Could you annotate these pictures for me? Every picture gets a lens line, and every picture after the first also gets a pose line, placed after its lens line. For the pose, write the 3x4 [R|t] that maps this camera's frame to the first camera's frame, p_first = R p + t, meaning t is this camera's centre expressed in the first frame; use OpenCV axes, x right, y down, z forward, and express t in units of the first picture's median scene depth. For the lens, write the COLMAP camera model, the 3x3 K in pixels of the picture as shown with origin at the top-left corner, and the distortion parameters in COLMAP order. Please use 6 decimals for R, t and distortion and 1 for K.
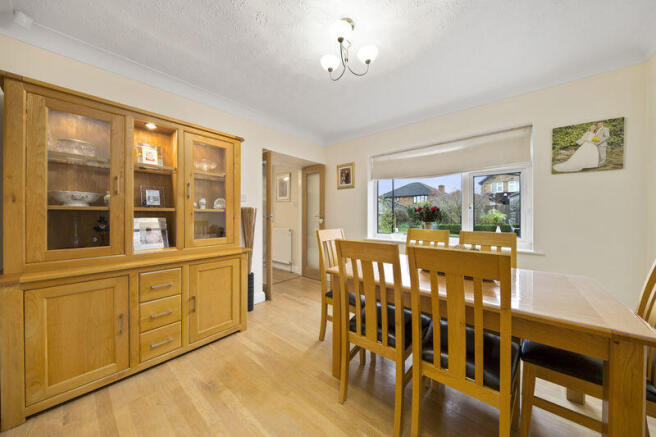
lens RADIAL K [[218.2, 0, 333.5], [0, 218.2, 215.4], [0, 0, 1]] dist [0.000629, -0.000055]
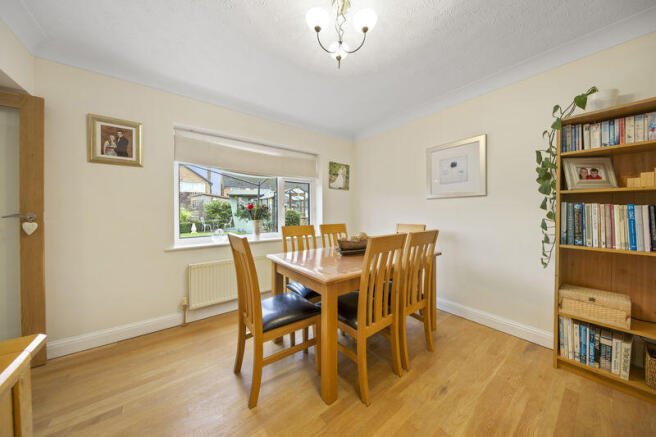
lens RADIAL K [[218.2, 0, 329.3], [0, 218.2, 212.7], [0, 0, 1]] dist [0.000629, -0.000055]
pose [[0.214768, 0.000609, 0.976665, -0.546298], [0.004610, 0.999988, -0.001638, 0.001732], [-0.976654, 0.004855, 0.214763, 0.545973]]
